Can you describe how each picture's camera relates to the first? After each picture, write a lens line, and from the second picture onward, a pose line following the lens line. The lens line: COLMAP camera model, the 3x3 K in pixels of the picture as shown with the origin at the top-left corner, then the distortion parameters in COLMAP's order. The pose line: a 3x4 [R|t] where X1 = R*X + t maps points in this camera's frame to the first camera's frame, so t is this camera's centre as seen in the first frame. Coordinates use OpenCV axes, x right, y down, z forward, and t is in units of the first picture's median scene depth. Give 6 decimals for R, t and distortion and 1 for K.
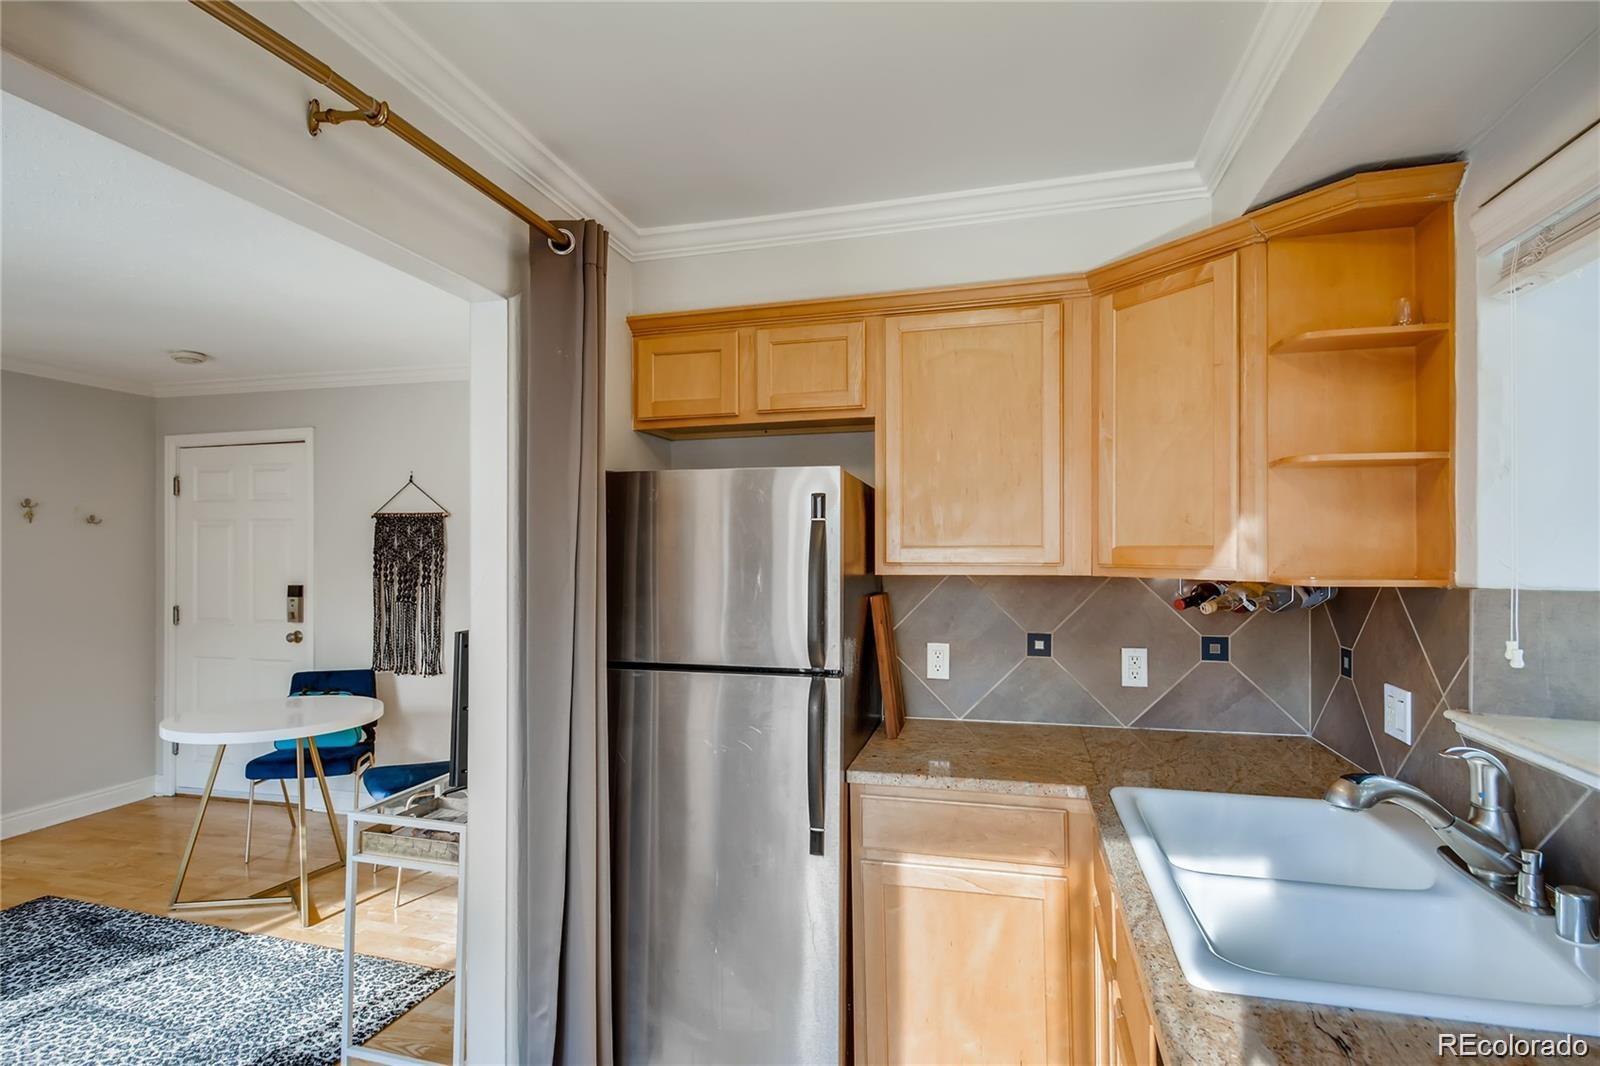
lens RADIAL K [[812.8, 0, 789.1], [0, 812.8, 555.2], [0, 0, 1]] dist [0.013982, -0.011267]
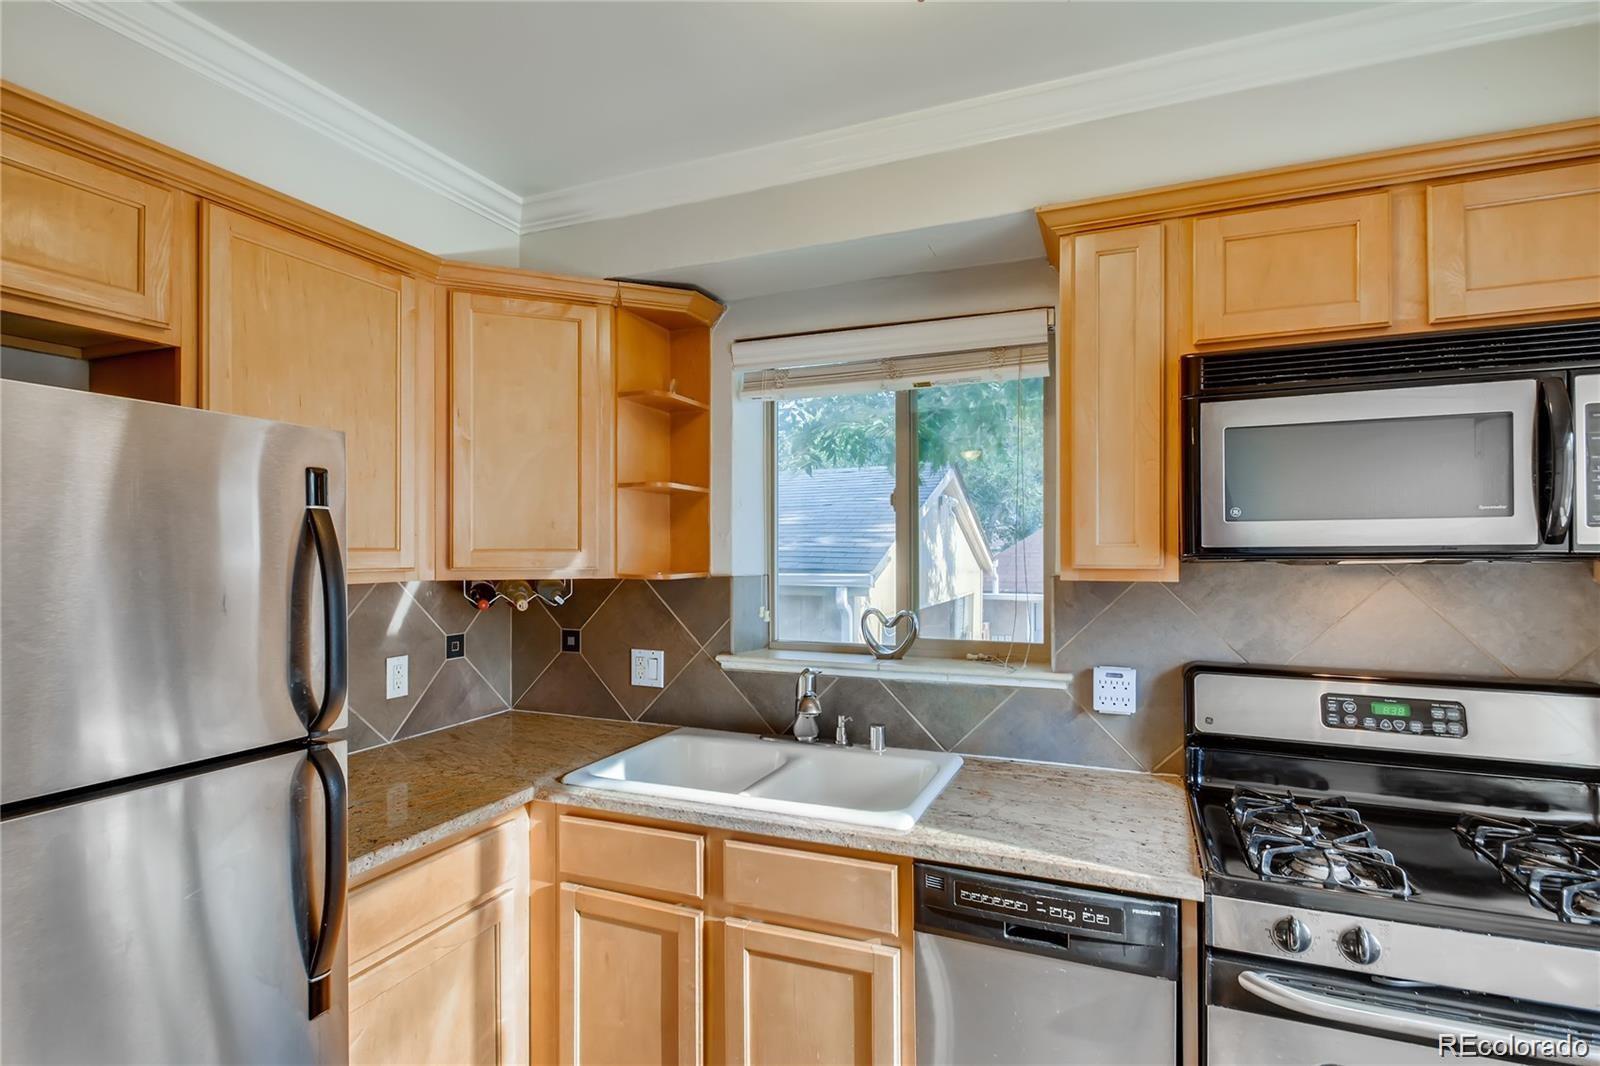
lens RADIAL K [[812.8, 0, 786.9], [0, 812.8, 549.8], [0, 0, 1]] dist [0.013982, -0.011267]
pose [[0.135659, 0.003216, 0.990750, -0.253708], [0.008063, 0.999958, -0.004350, -0.001329], [-0.990723, 0.008579, 0.135627, 0.235473]]
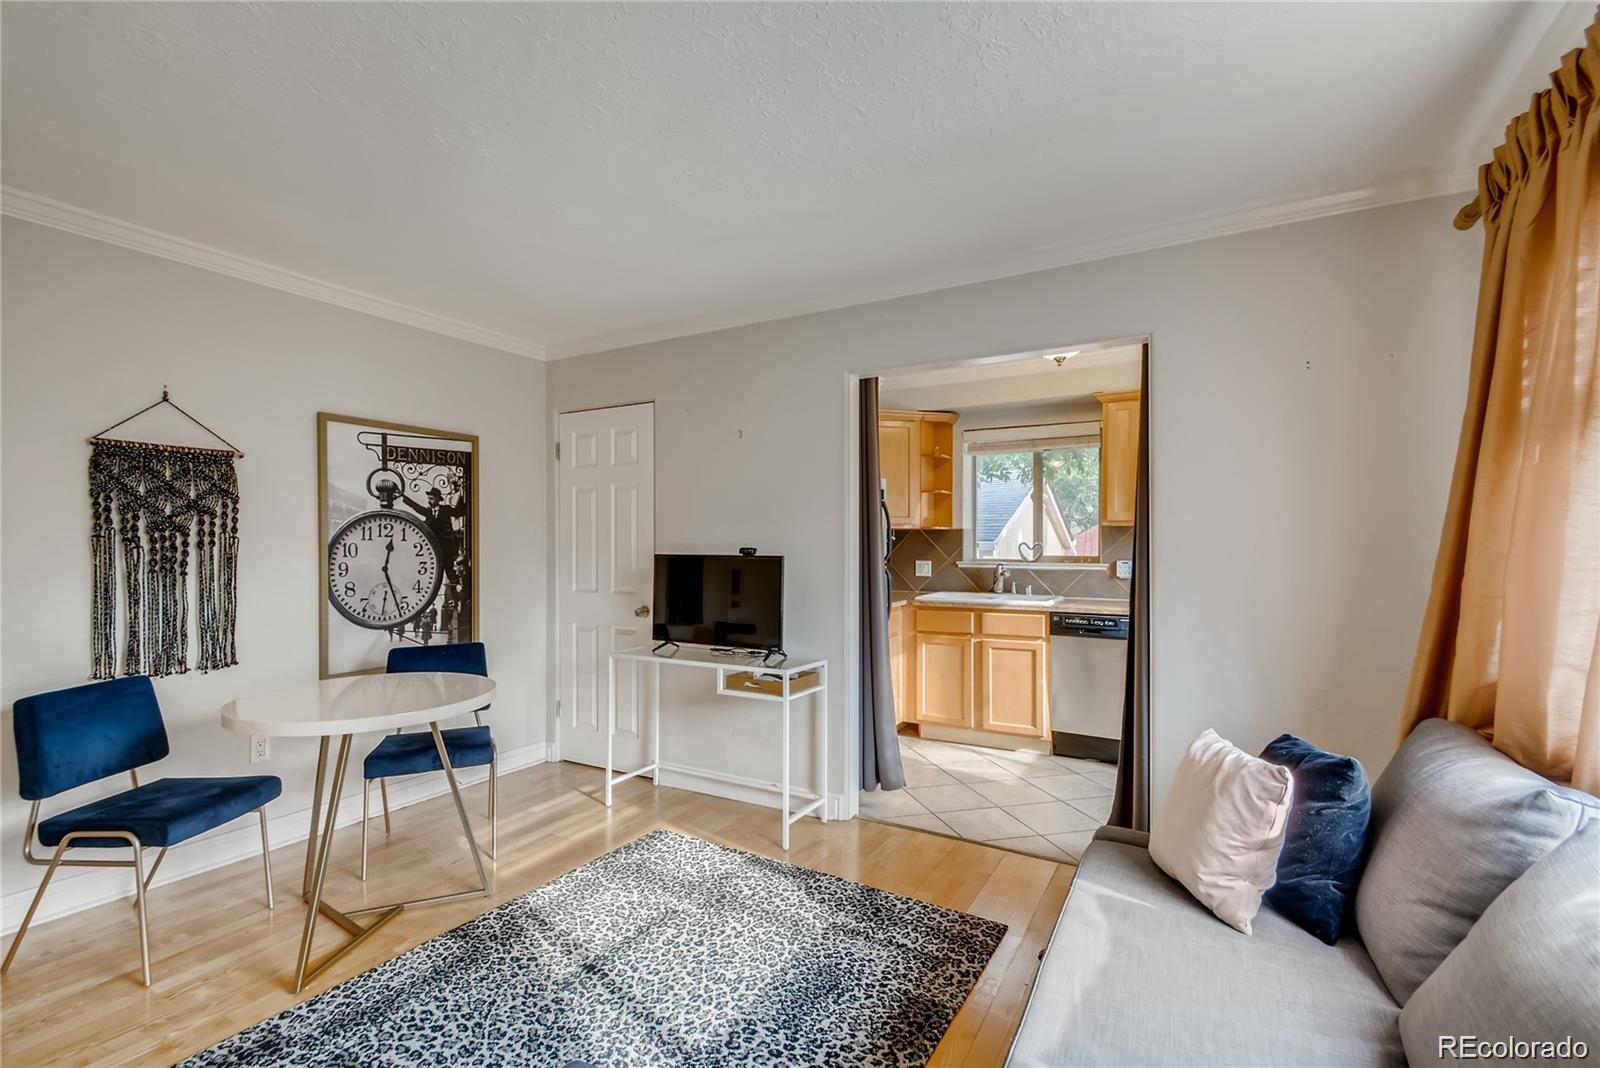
lens RADIAL K [[725.8, 0, 786.7], [0, 725.8, 540.9], [0, 0, 1]] dist [-0.005156, 0.000067]
pose [[0.258033, 0.004817, 0.966124, -0.933526], [0.006524, 0.999956, -0.006728, 0.039782], [-0.966114, 0.008039, 0.257990, 0.320733]]
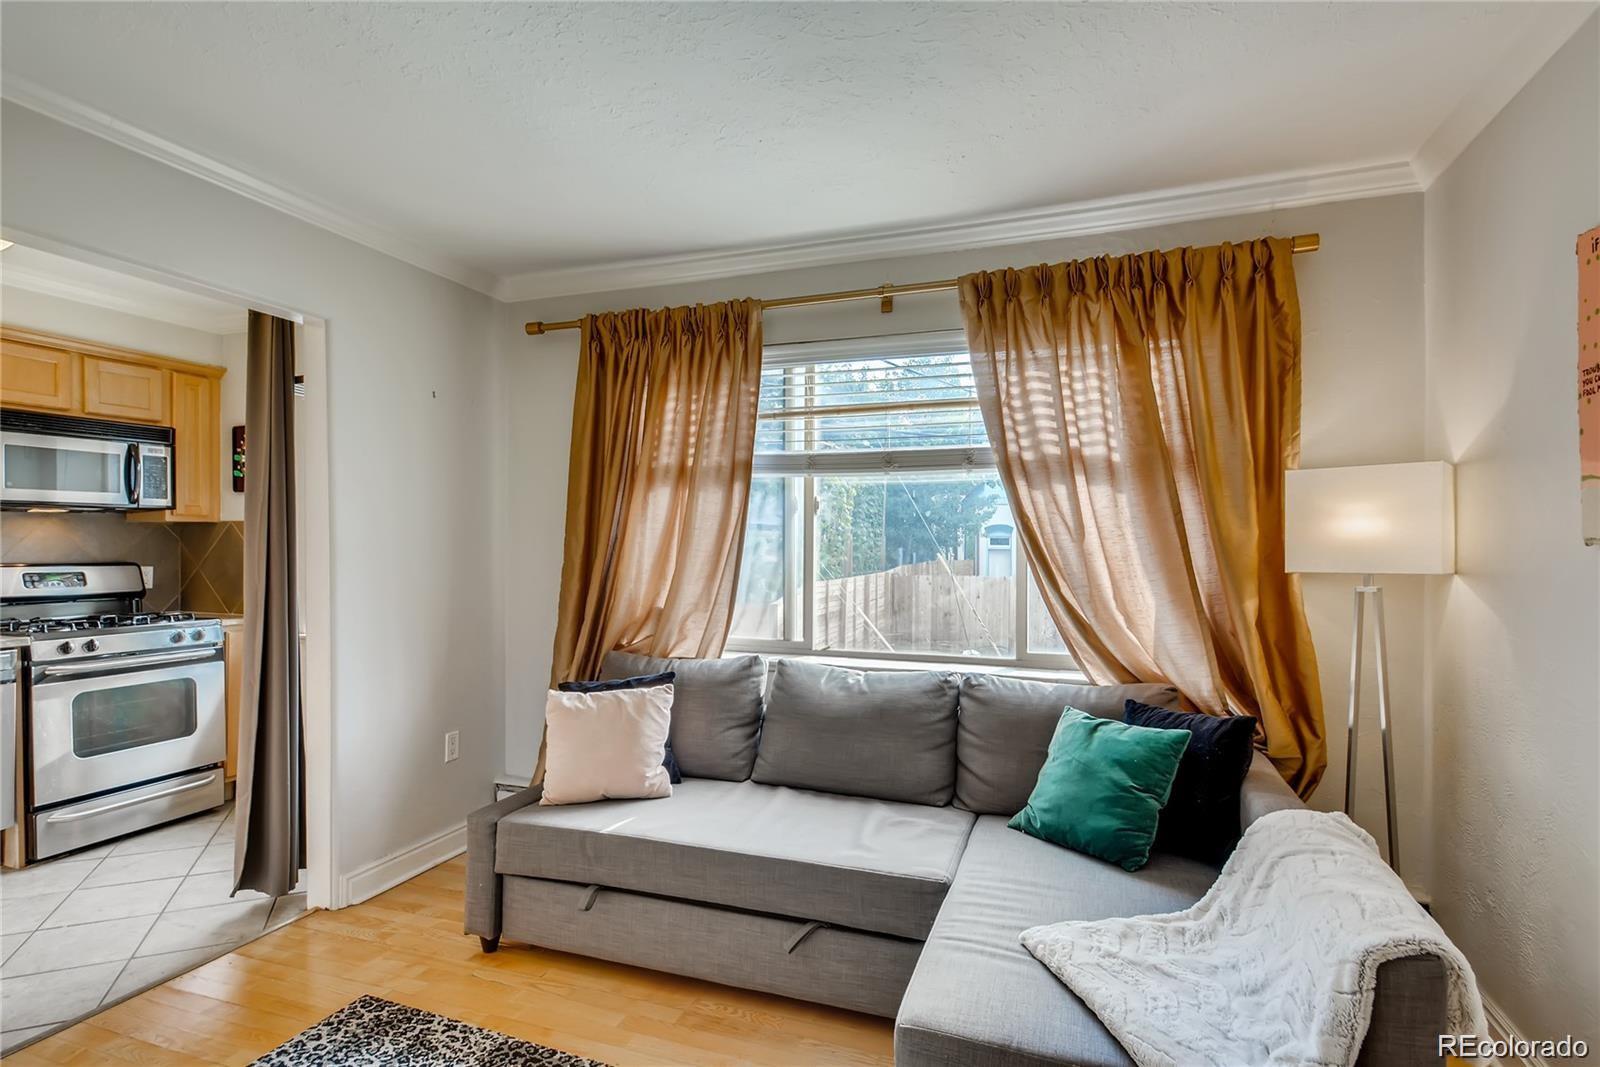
lens RADIAL K [[812.8, 0, 783.0], [0, 812.8, 547.0], [0, 0, 1]] dist [0.013982, -0.011267]
pose [[-0.996710, 0.000949, 0.081041, -0.668357], [0.001931, 0.999926, 0.012041, 0.034482], [-0.081024, 0.012158, -0.996638, 0.803562]]
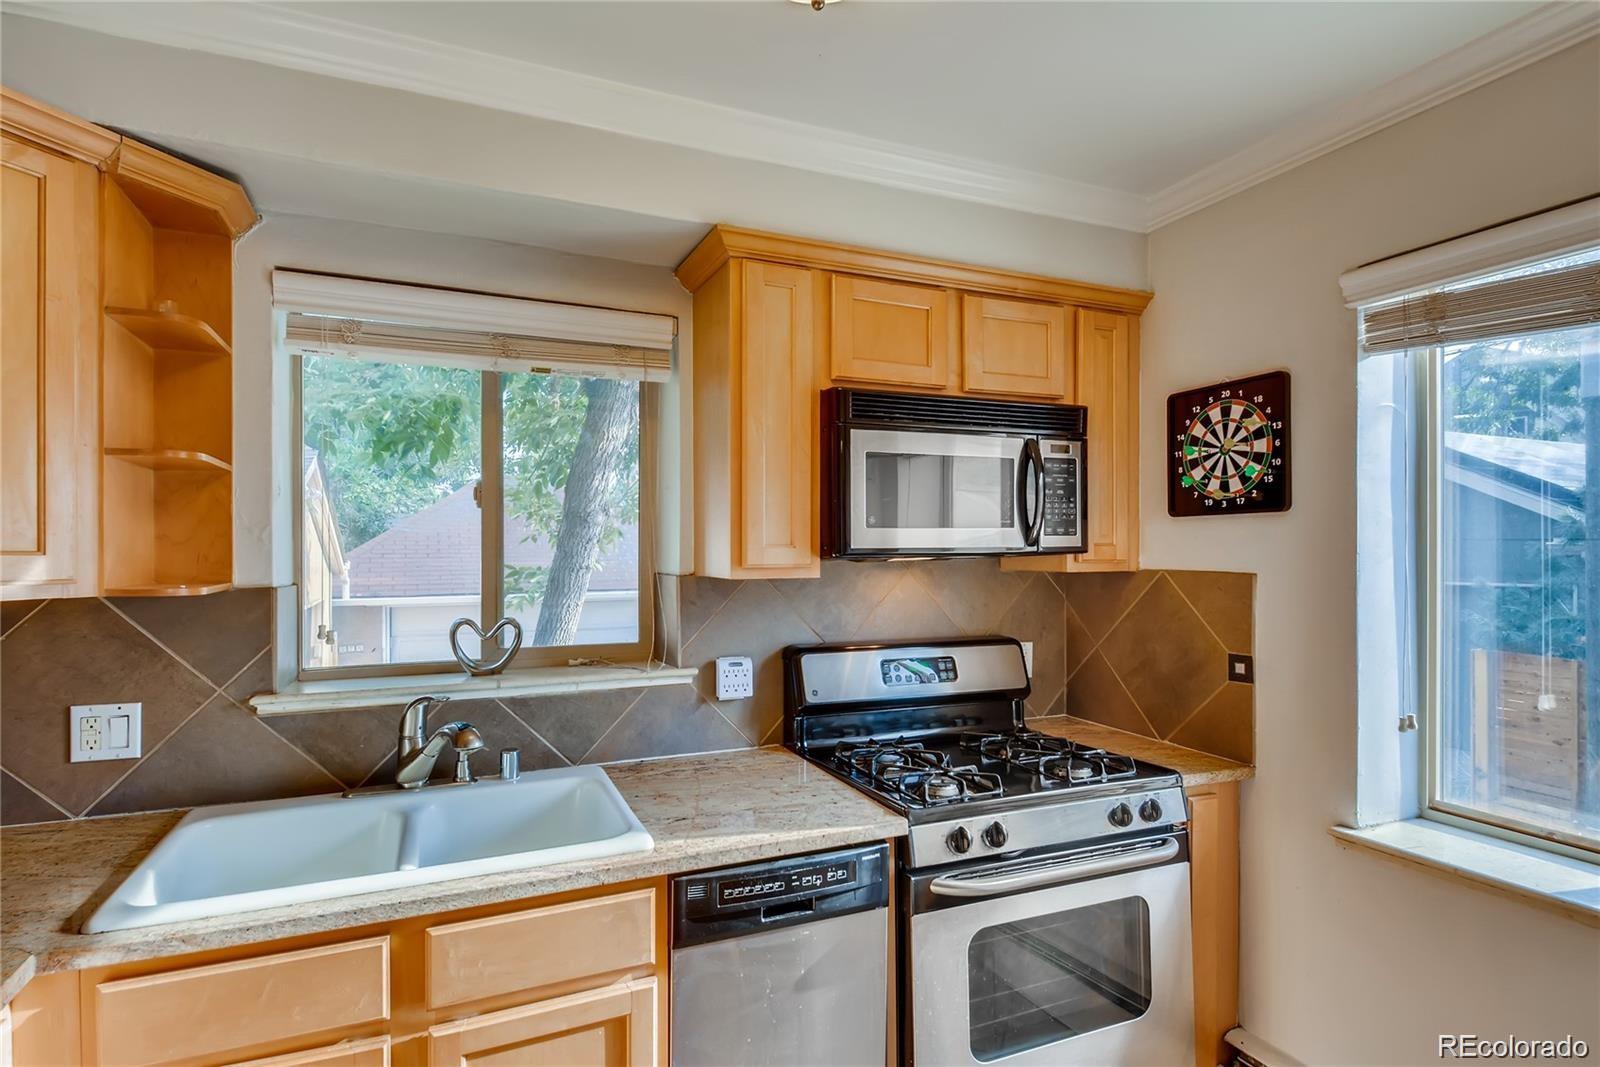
lens RADIAL K [[812.8, 0, 789.1], [0, 812.8, 548.2], [0, 0, 1]] dist [0.013982, -0.011267]
pose [[-0.627794, 0.004929, 0.778364, -0.189089], [0.009637, 0.999953, 0.001441, -0.003566], [-0.778320, 0.008406, -0.627812, 0.403623]]
